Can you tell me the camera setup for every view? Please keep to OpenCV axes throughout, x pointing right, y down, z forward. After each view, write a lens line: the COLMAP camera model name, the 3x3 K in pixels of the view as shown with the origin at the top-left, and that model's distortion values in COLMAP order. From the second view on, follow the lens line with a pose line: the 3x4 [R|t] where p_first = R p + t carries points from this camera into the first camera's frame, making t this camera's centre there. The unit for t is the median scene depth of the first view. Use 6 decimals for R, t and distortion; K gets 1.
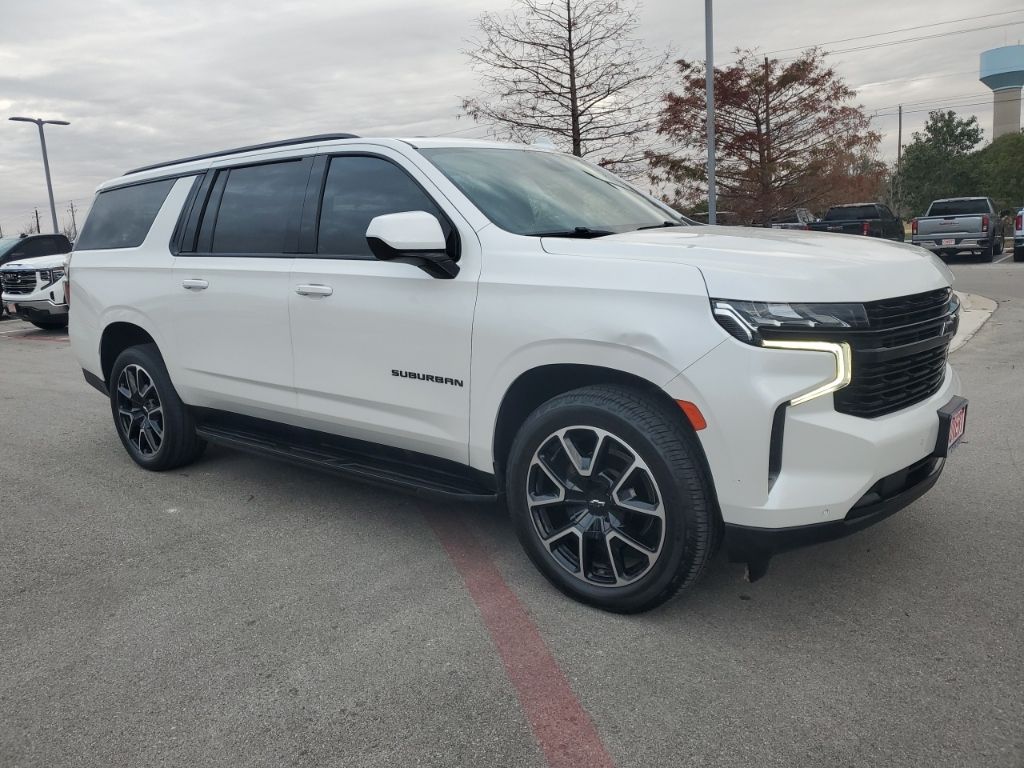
lens RADIAL K [[791.3, 0, 507.7], [0, 791.3, 382.2], [0, 0, 1]] dist [0.027277, -0.003796]
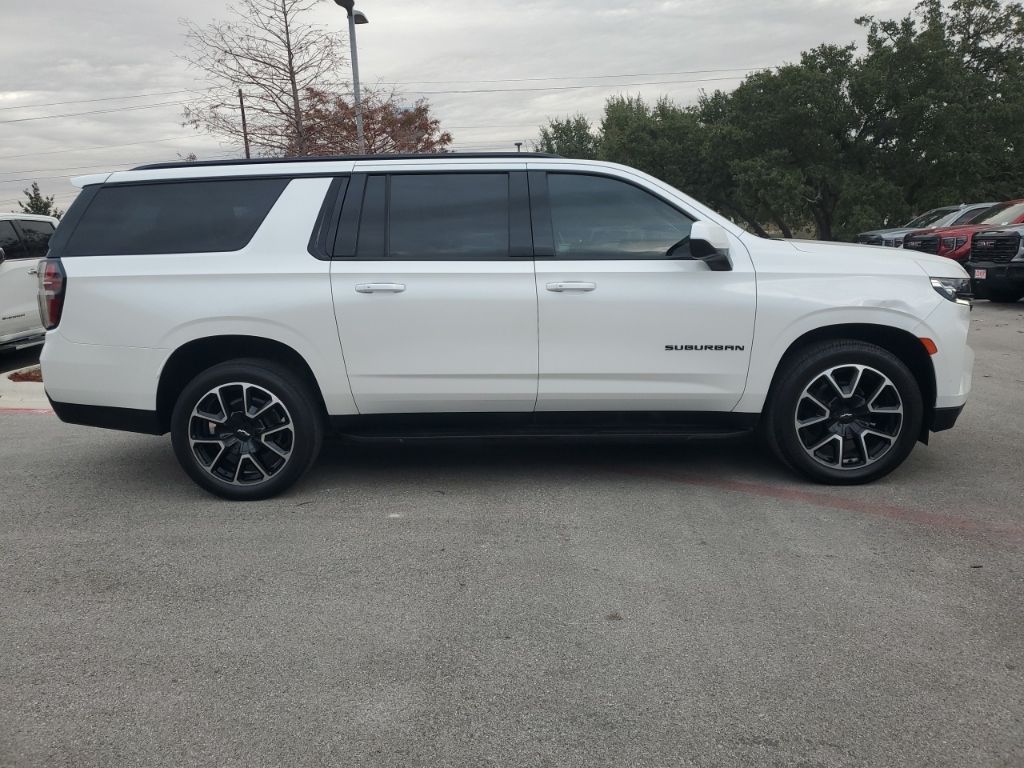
lens RADIAL K [[791.3, 0, 509.5], [0, 791.3, 385.5], [0, 0, 1]] dist [0.027277, -0.003796]
pose [[0.780717, -0.090566, 0.618286, -1.078601], [0.109644, 0.993945, 0.007144, 0.010471], [-0.615190, 0.062213, 0.785920, 0.155117]]
